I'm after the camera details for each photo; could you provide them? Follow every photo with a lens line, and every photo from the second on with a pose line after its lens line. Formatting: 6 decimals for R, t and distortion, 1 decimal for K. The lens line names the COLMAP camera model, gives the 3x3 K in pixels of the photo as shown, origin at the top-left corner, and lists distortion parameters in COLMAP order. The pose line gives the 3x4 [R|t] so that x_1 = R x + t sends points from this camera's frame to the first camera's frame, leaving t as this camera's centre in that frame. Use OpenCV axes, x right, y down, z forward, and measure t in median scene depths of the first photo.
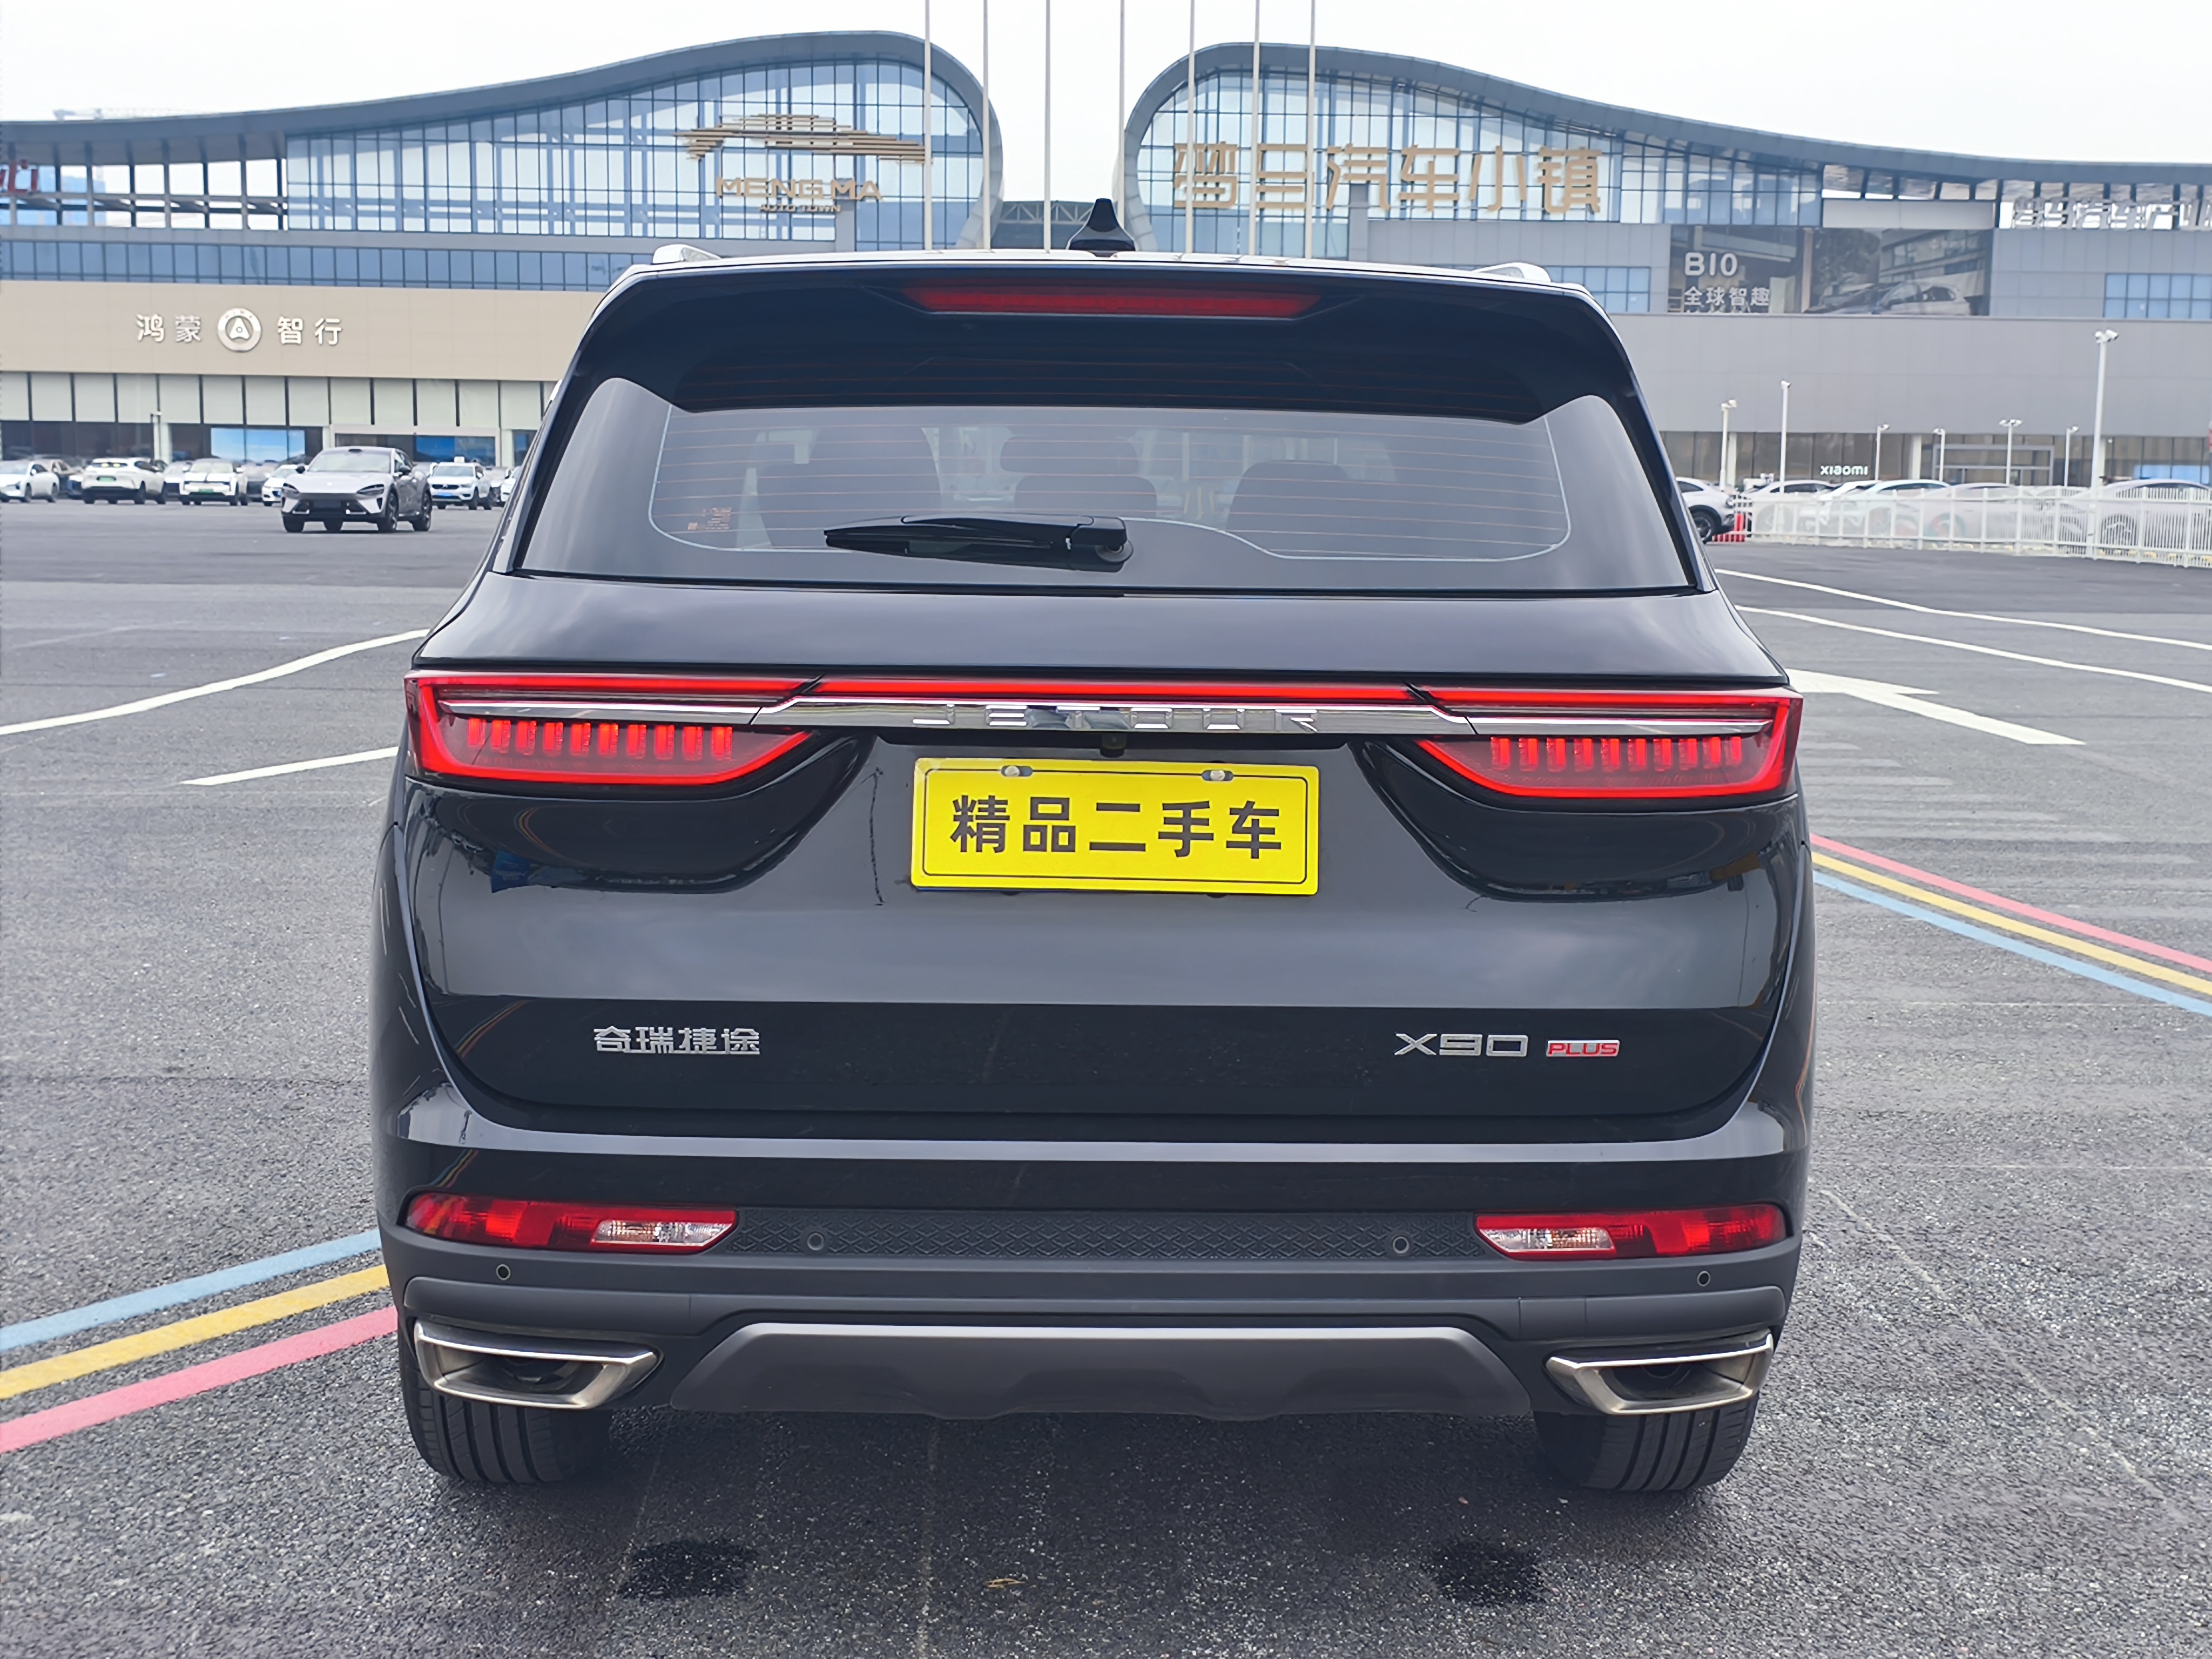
lens RADIAL K [[2927.2, 0, 1106.0], [0, 2927.2, 829.5], [0, 0, 1]] dist [0.012273, 0.028657]
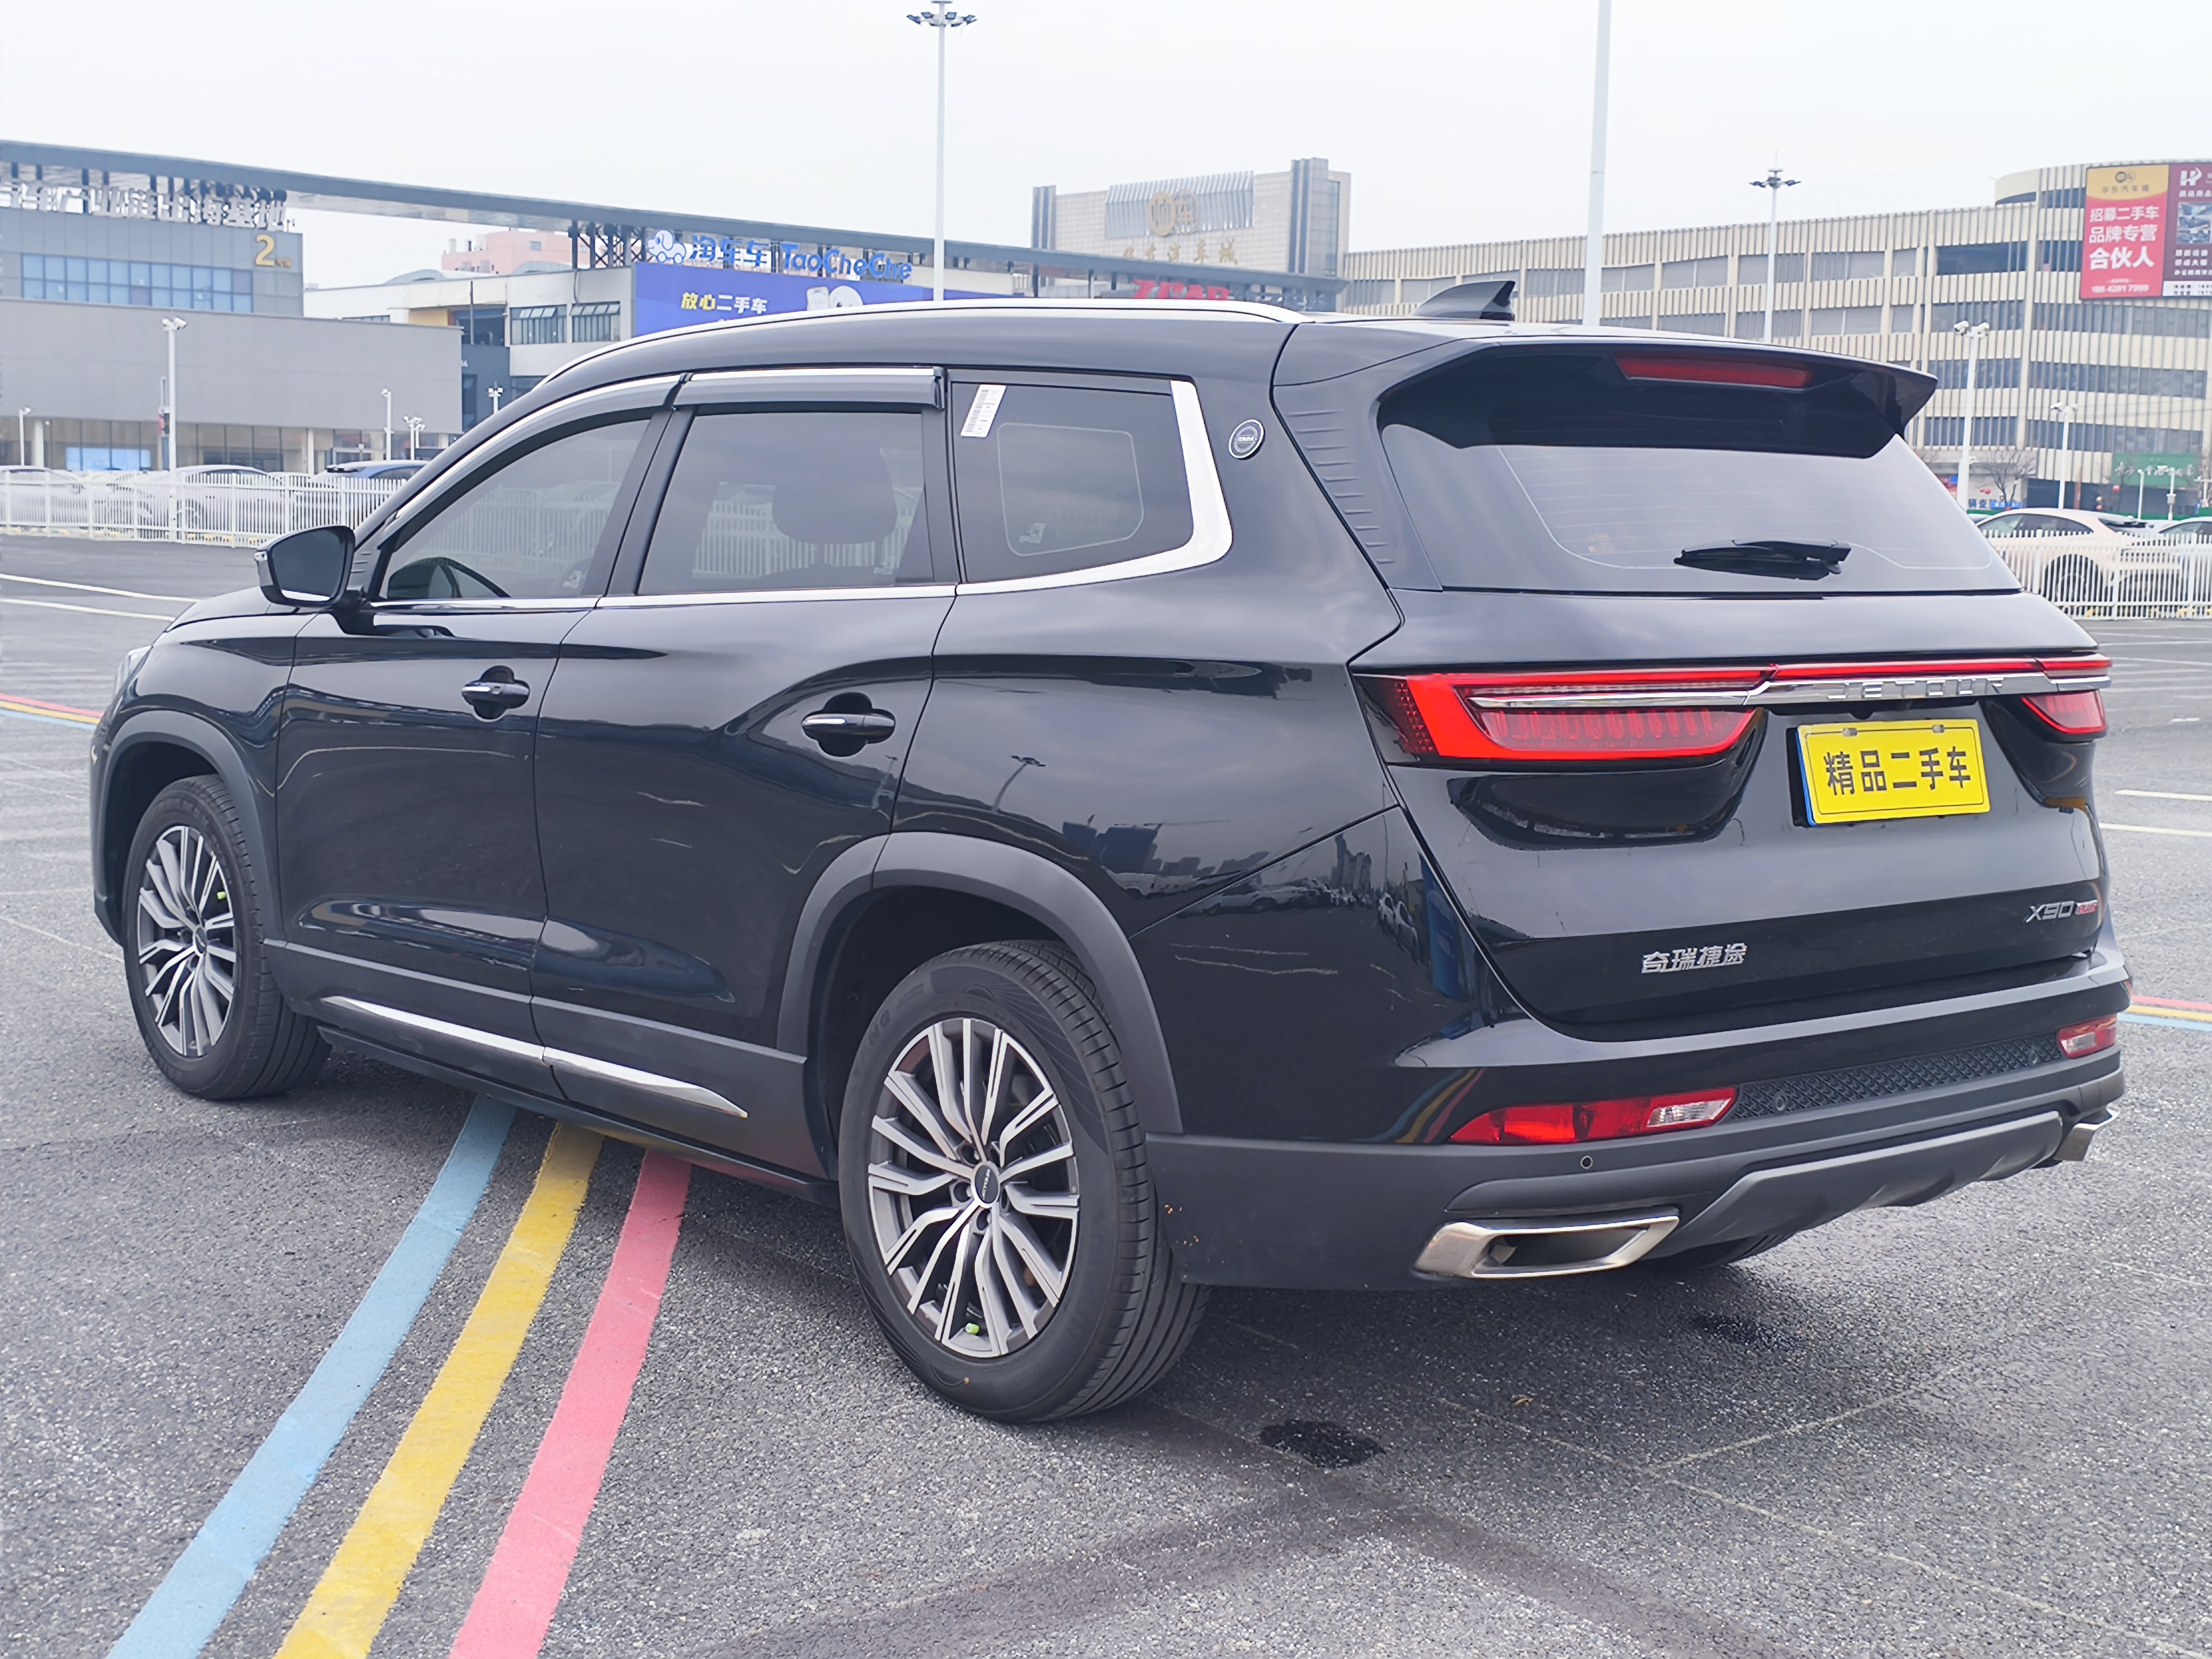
lens RADIAL K [[2911.7, 0, 1106.0], [0, 2911.7, 829.5], [0, 0, 1]] dist [0.117286, -0.379440]
pose [[0.777260, -0.065100, 0.625802, -1.121794], [0.061463, 0.997732, 0.027453, -0.032992], [-0.626170, 0.017126, 0.779499, 0.178297]]
